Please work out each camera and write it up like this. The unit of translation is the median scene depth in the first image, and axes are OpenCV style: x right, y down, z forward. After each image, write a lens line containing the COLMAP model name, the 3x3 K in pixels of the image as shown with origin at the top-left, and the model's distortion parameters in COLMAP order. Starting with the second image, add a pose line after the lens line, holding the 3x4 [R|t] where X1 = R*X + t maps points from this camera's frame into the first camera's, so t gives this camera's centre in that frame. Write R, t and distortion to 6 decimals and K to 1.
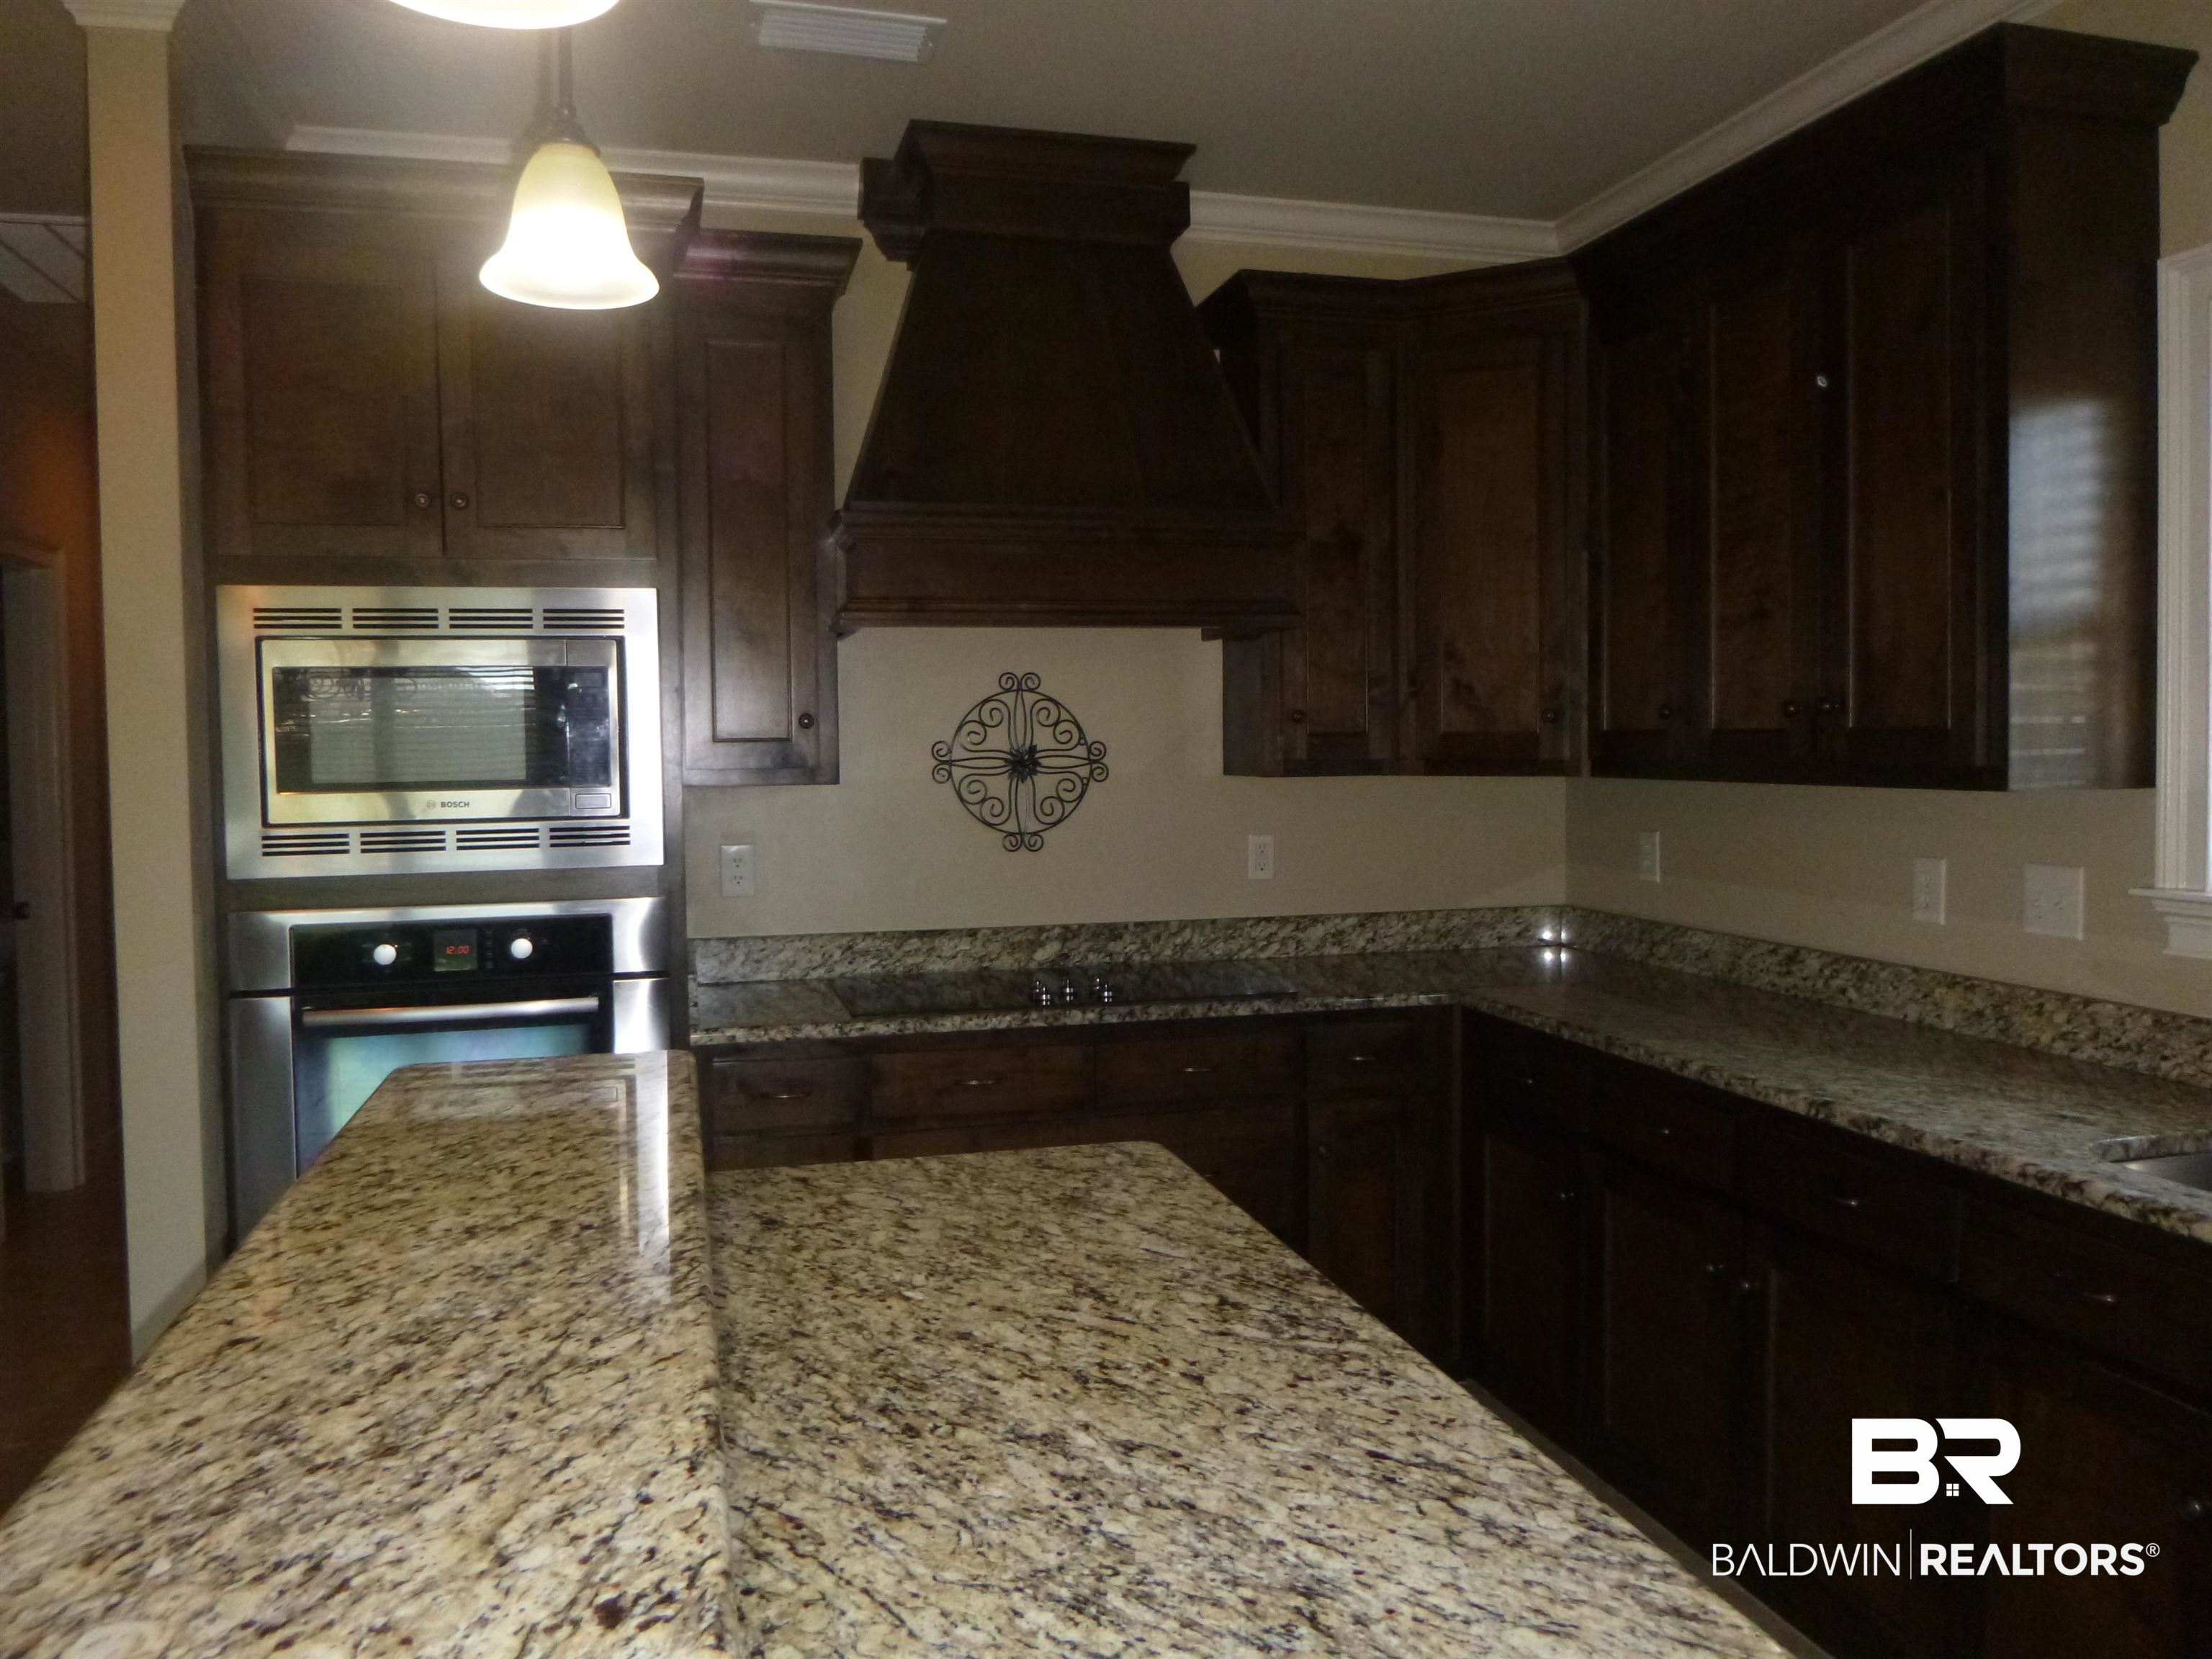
lens RADIAL K [[1660.8, 0, 1166.5], [0, 1660.8, 781.5], [0, 0, 1]] dist [0.003333, -0.001650]
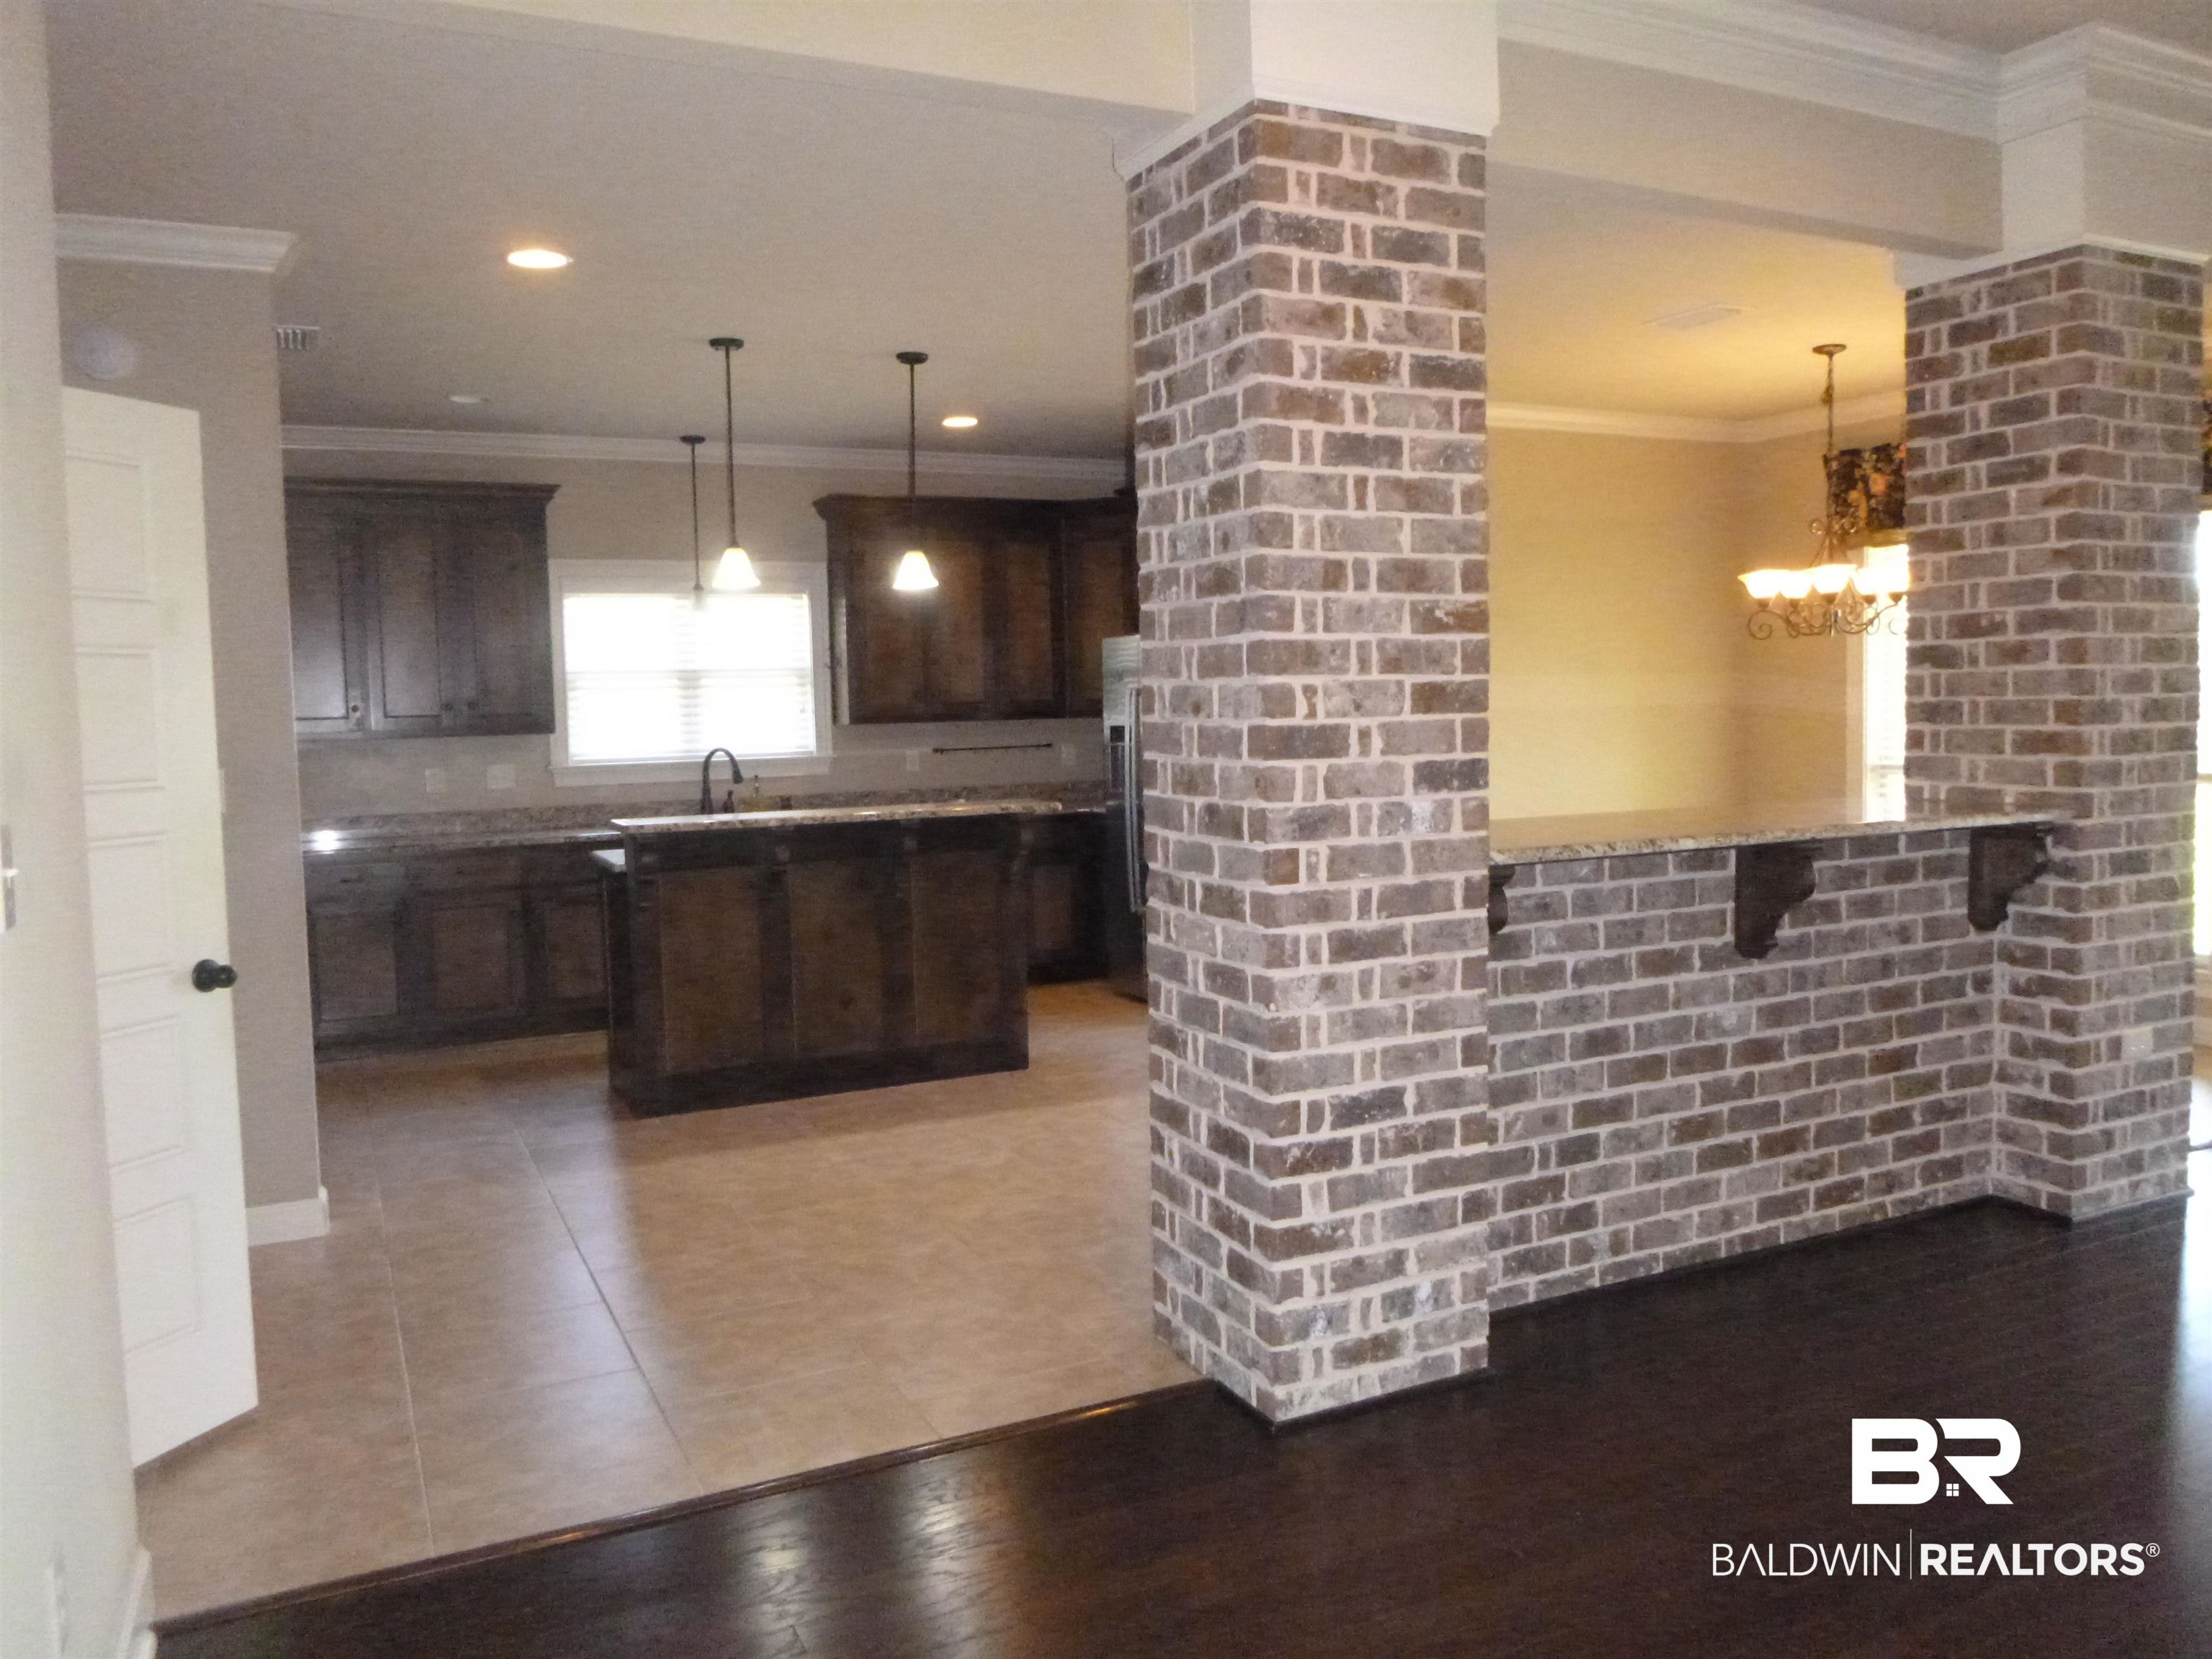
lens RADIAL K [[1638.4, 0, 1120.7], [0, 1638.4, 805.3], [0, 0, 1]] dist [-0.023470, -0.004805]
pose [[-0.153675, -0.047620, 0.986973, -4.217659], [0.048142, 0.997291, 0.055614, 0.035229], [-0.986948, 0.056061, -0.150966, 0.753142]]
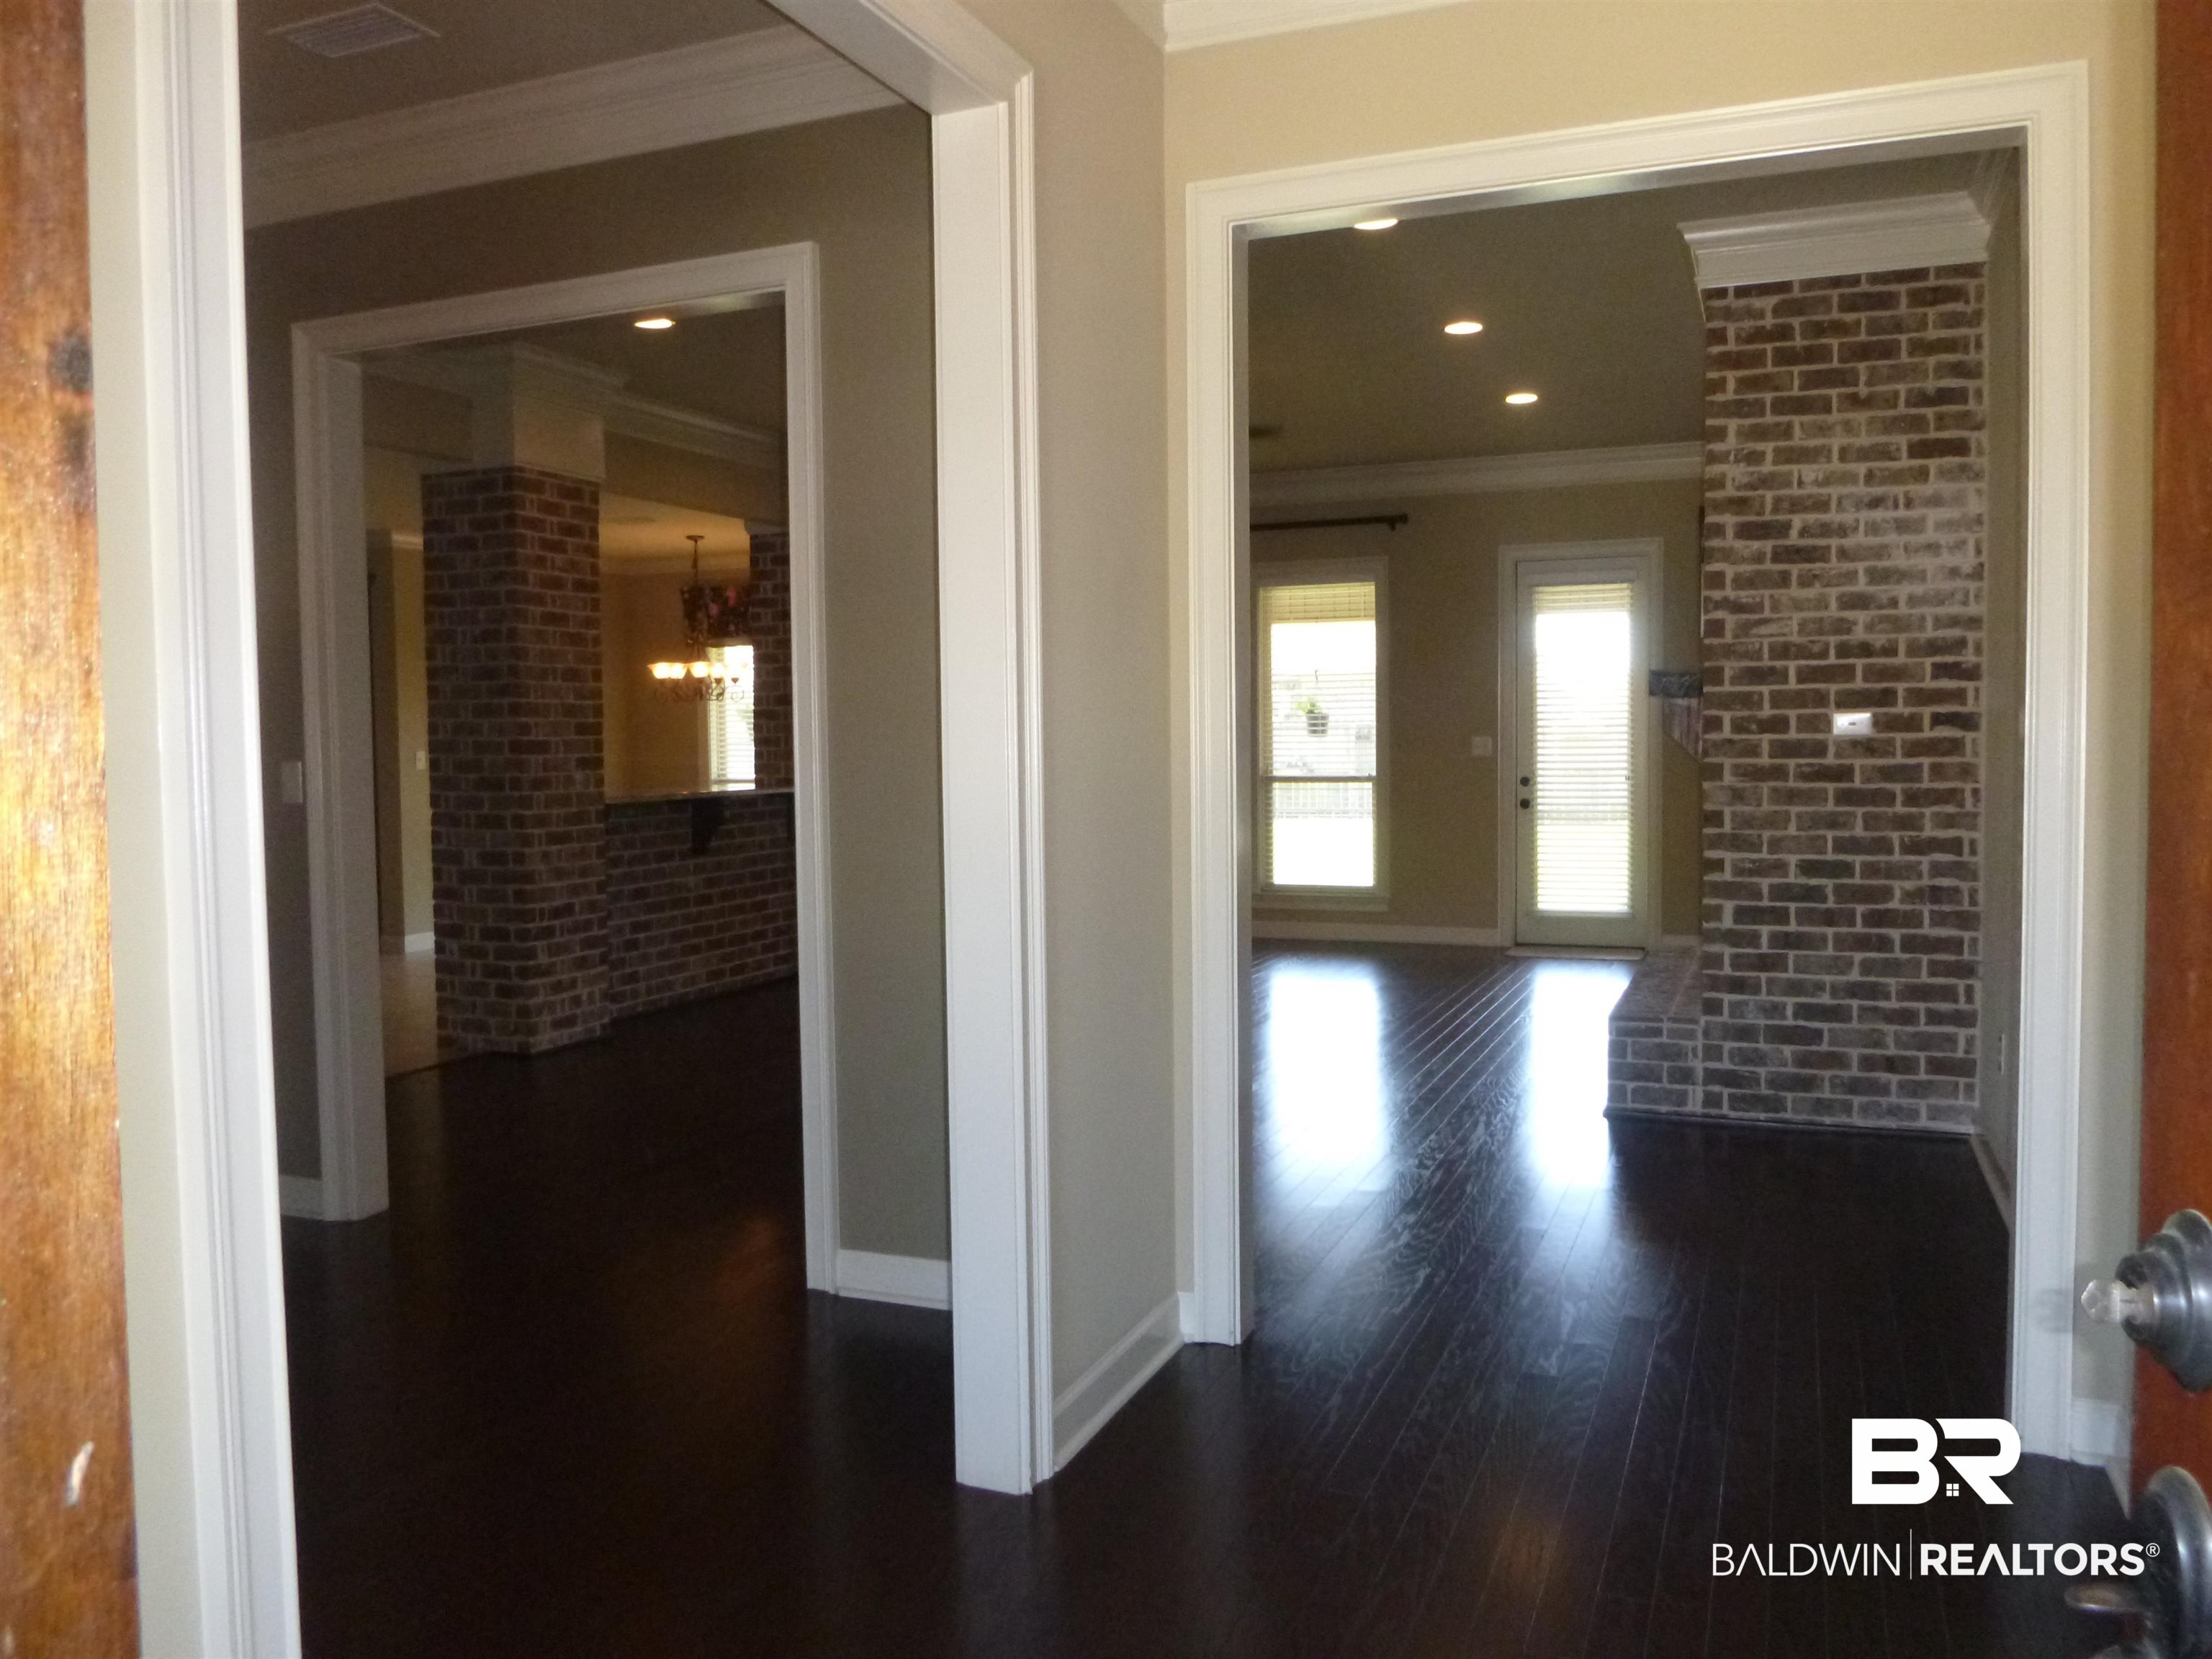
lens RADIAL K [[1646.2, 0, 1130.2], [0, 1646.2, 796.6], [0, 0, 1]] dist [-0.015346, 0.004986]
pose [[-0.770145, -0.002530, 0.637864, -6.483764], [0.038252, 0.998009, 0.050143, 0.052340], [-0.636721, 0.063017, -0.768515, 2.718440]]
